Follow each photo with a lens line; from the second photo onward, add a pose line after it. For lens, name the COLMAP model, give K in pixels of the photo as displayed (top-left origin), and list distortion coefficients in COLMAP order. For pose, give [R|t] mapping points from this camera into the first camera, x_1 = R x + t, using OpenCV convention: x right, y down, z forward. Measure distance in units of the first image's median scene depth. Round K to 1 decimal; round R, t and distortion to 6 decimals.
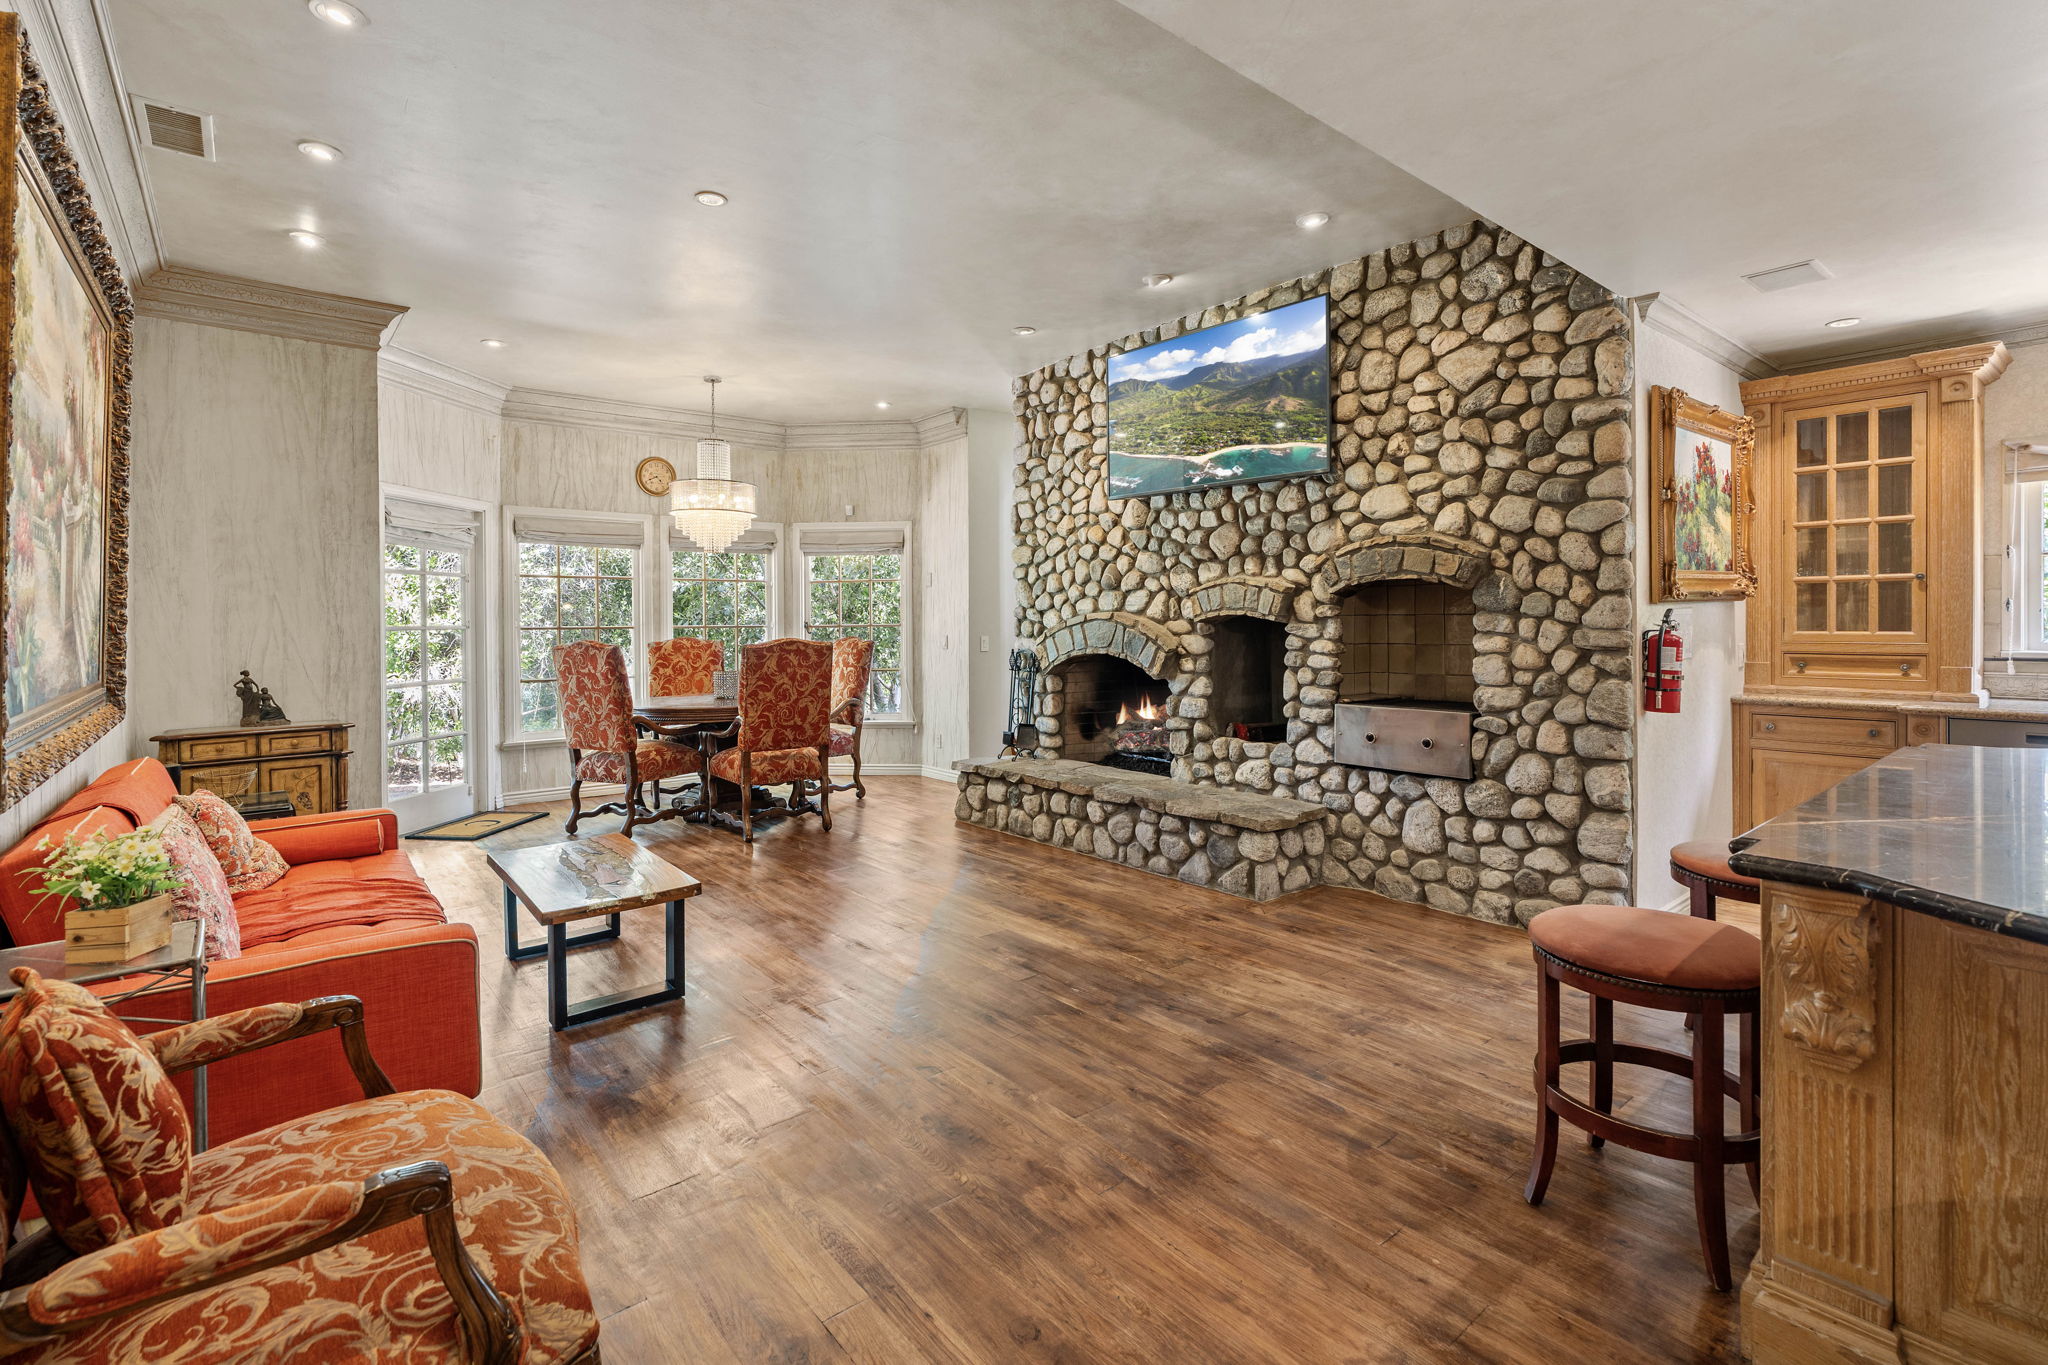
lens RADIAL K [[930.8, 0, 1022.1], [0, 930.8, 635.8], [0, 0, 1]] dist [-0.003654, -0.000249]
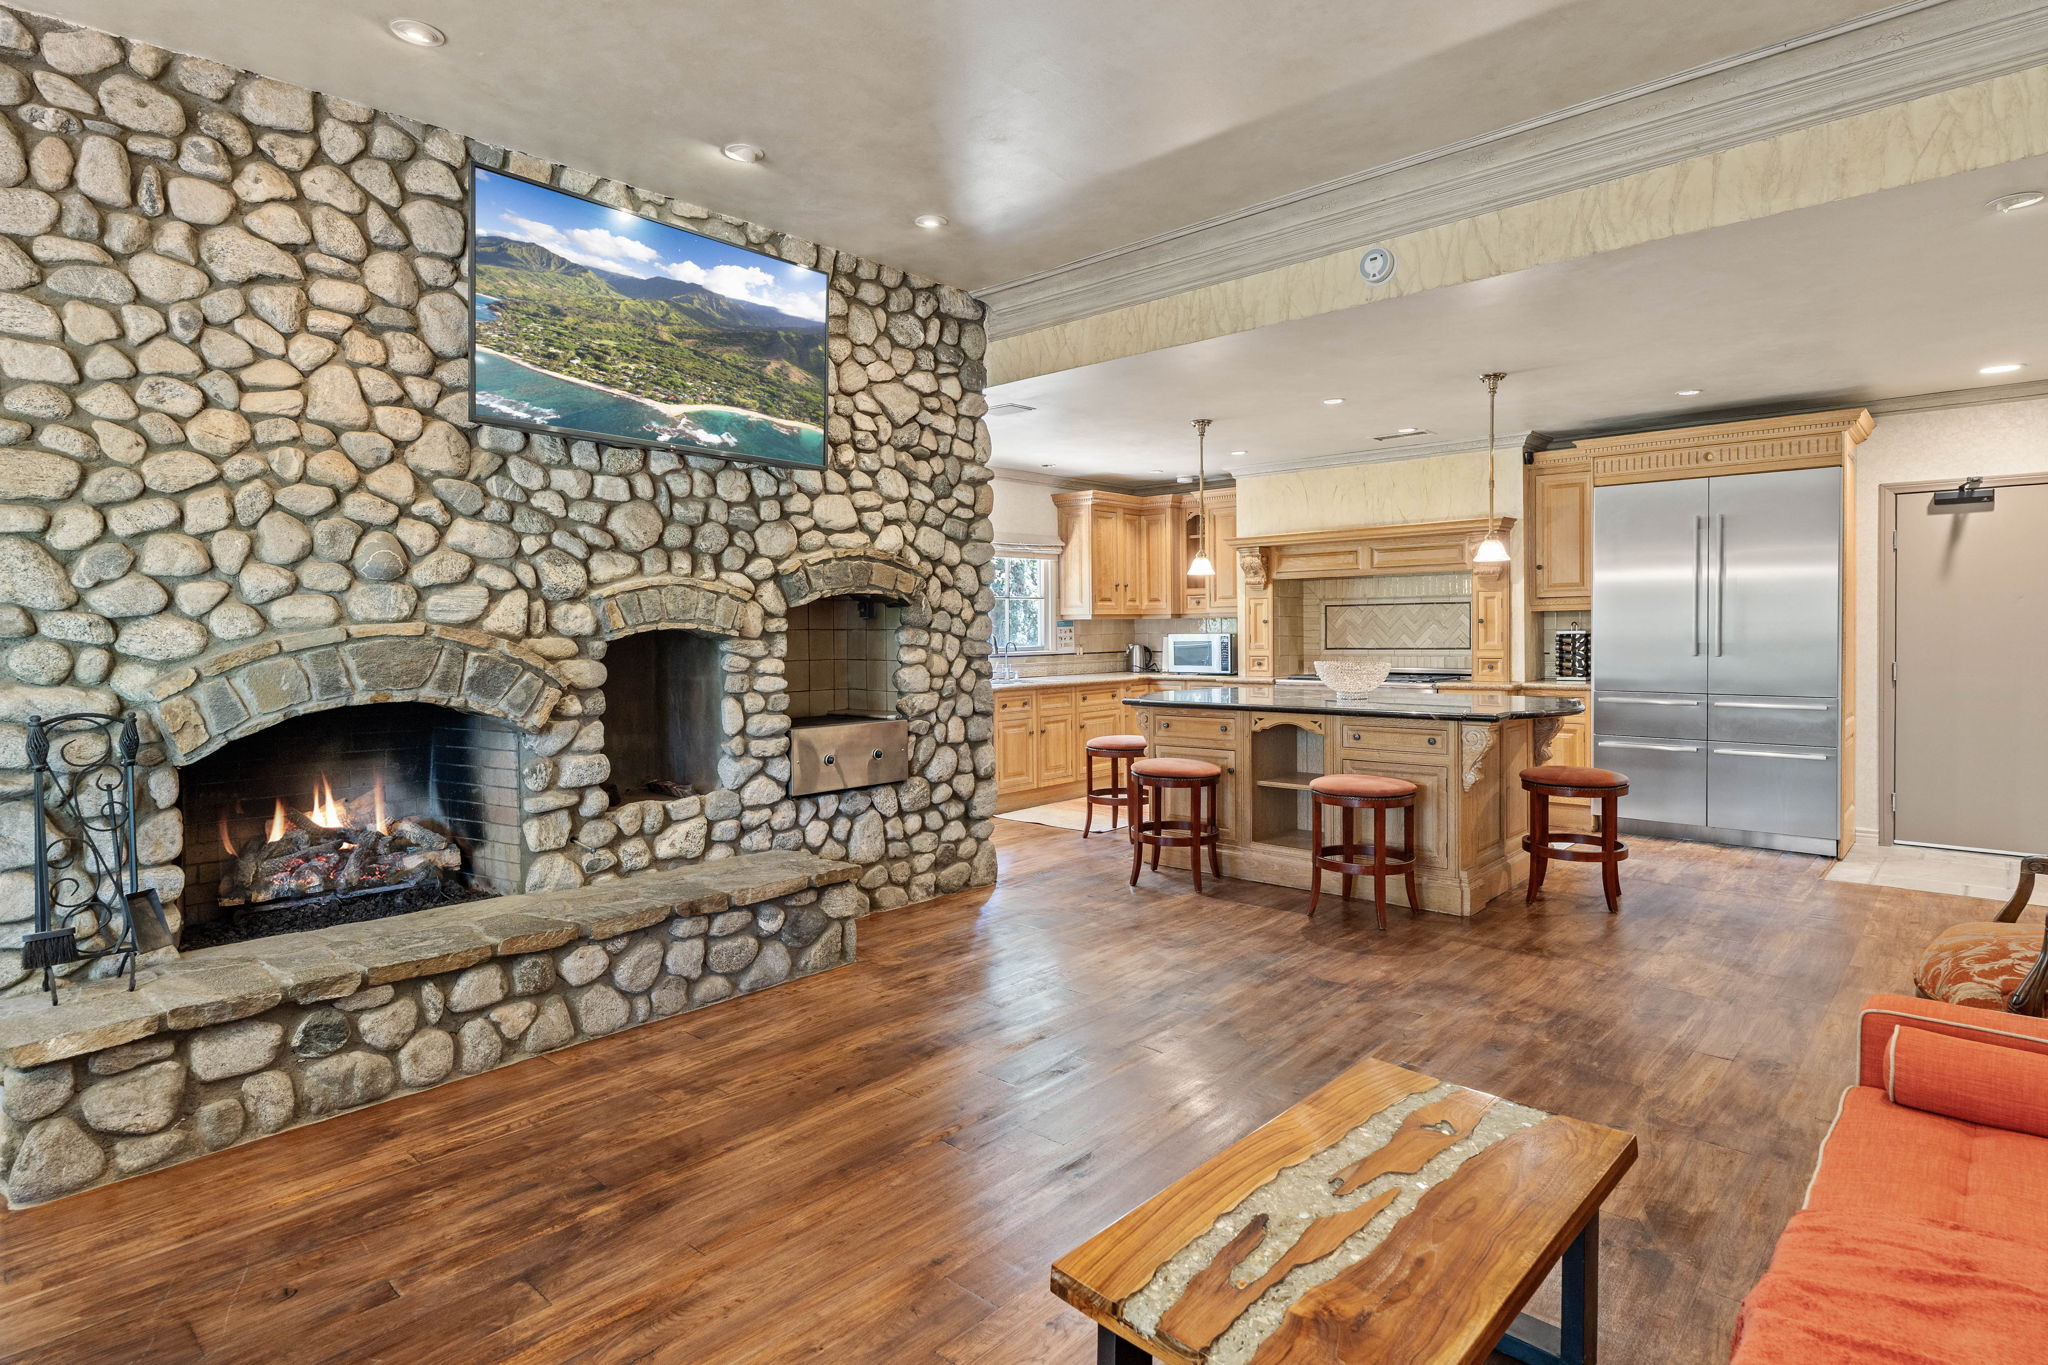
lens RADIAL K [[1077.2, 0, 1022.2], [0, 1077.2, 657.4], [0, 0, 1]] dist [-0.004215, -0.001259]
pose [[-0.137188, -0.017180, 0.990396, -0.671721], [0.027172, 0.999408, 0.021100, -0.010929], [-0.990172, 0.029806, -0.136640, 0.876202]]
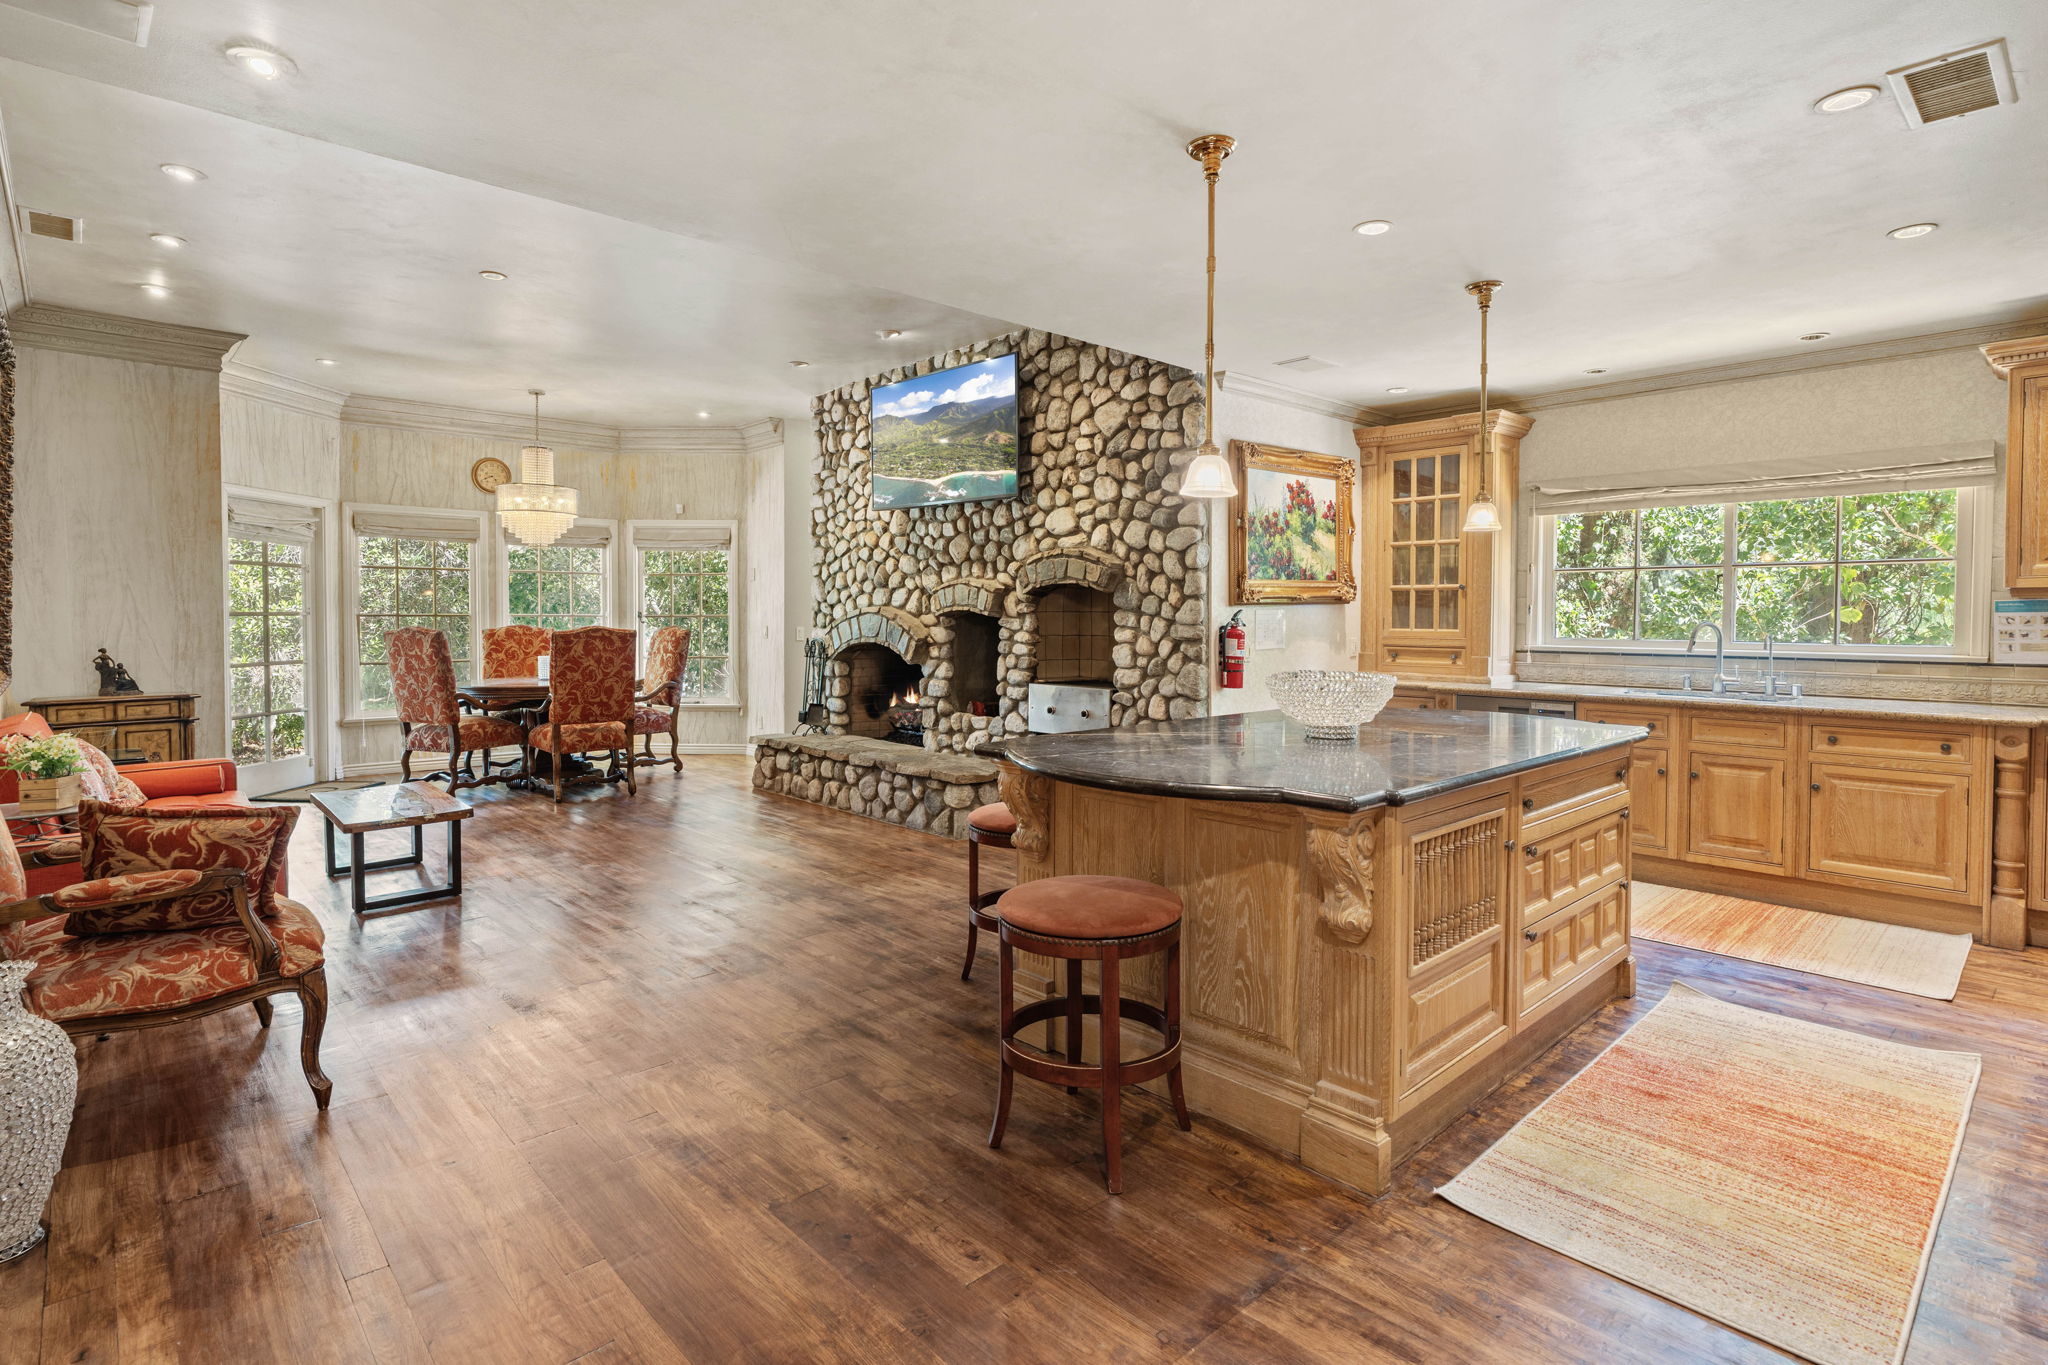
lens RADIAL K [[1005.6, 0, 1011.9], [0, 1005.6, 649.1], [0, 0, 1]] dist [-0.000894, 0.000314]
pose [[0.998446, 0.009203, 0.054957, 0.228520], [-0.010277, 0.999761, 0.019304, 0.001932], [-0.054766, -0.019839, 0.998302, -0.314280]]
